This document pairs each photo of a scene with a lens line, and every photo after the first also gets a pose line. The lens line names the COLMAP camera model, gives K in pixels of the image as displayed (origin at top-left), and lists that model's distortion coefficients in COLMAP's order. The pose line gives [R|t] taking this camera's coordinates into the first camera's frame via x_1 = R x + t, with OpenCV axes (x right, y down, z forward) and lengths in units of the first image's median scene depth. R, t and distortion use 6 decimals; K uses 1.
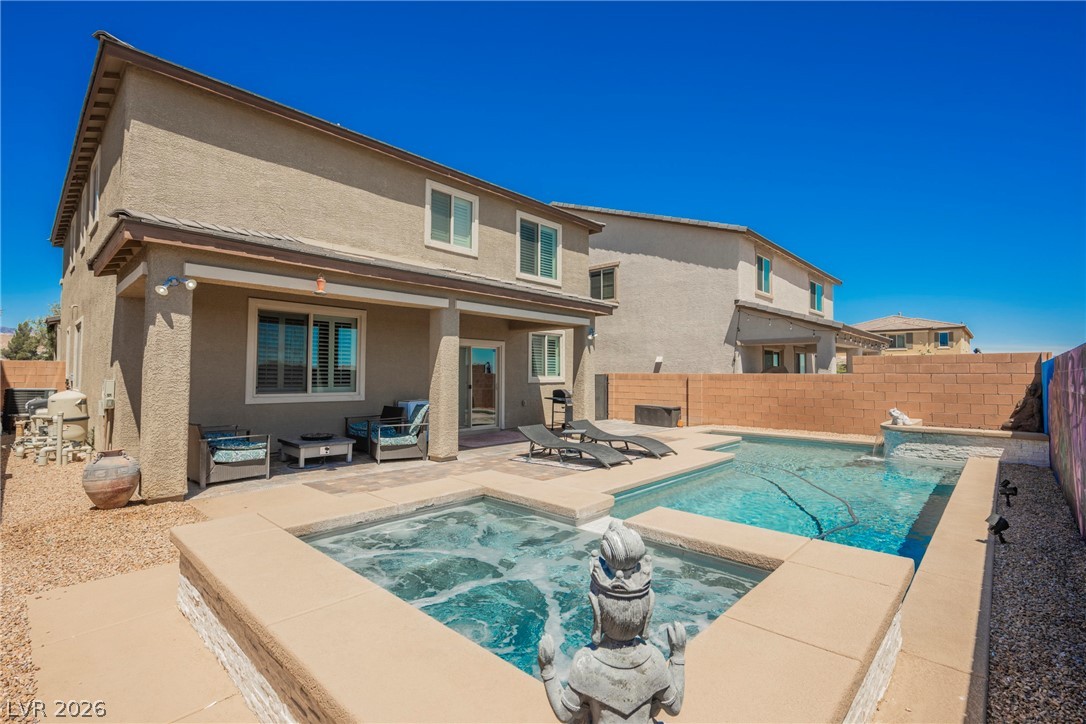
lens RADIAL K [[493.1, 0, 544.3], [0, 493.1, 360.8], [0, 0, 1]] dist [0.000388, 0.000223]
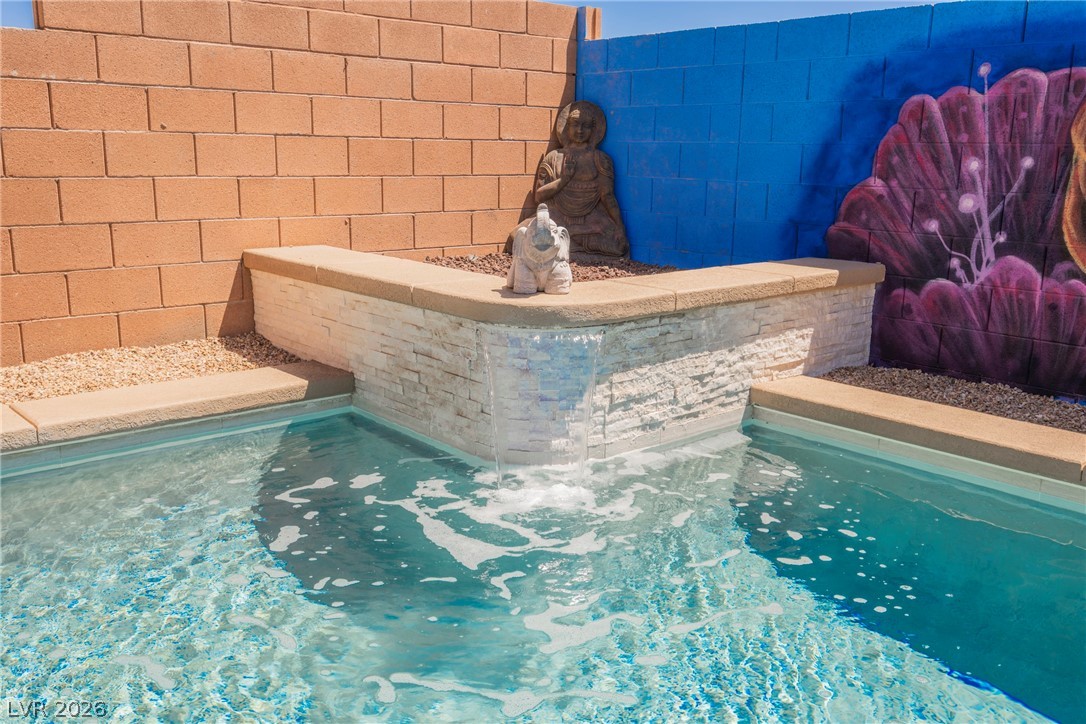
lens RADIAL K [[958.9, 0, 543.0], [0, 958.9, 362.0], [0, 0, 1]] dist [-0.002461, -0.003306]
pose [[0.098166, -0.216694, 0.971292, 0.267400], [-0.044298, 0.974087, 0.221794, 0.057454], [-0.994184, -0.064799, 0.086023, 0.761773]]
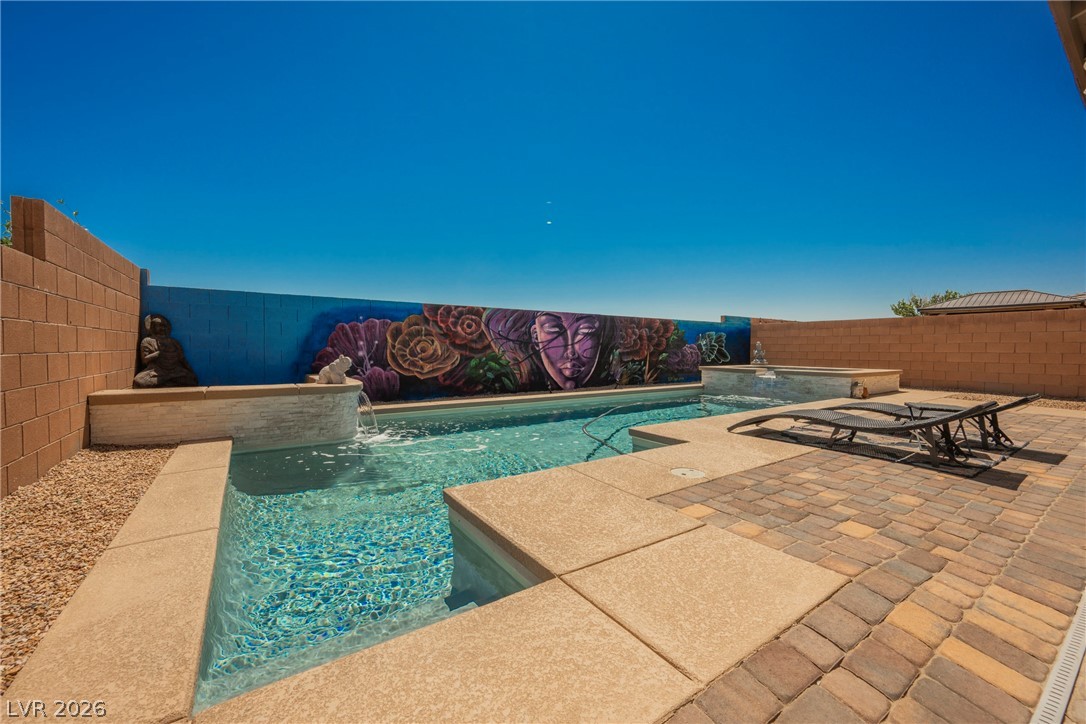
lens RADIAL K [[432.6, 0, 545.7], [0, 432.6, 362.1], [0, 0, 1]] dist [-0.000793, -0.000106]
pose [[-0.976525, -0.017966, 0.214653, 0.277530], [-0.017224, 0.999837, 0.005324, 0.076616], [-0.214714, 0.001502, -0.976676, 1.159523]]
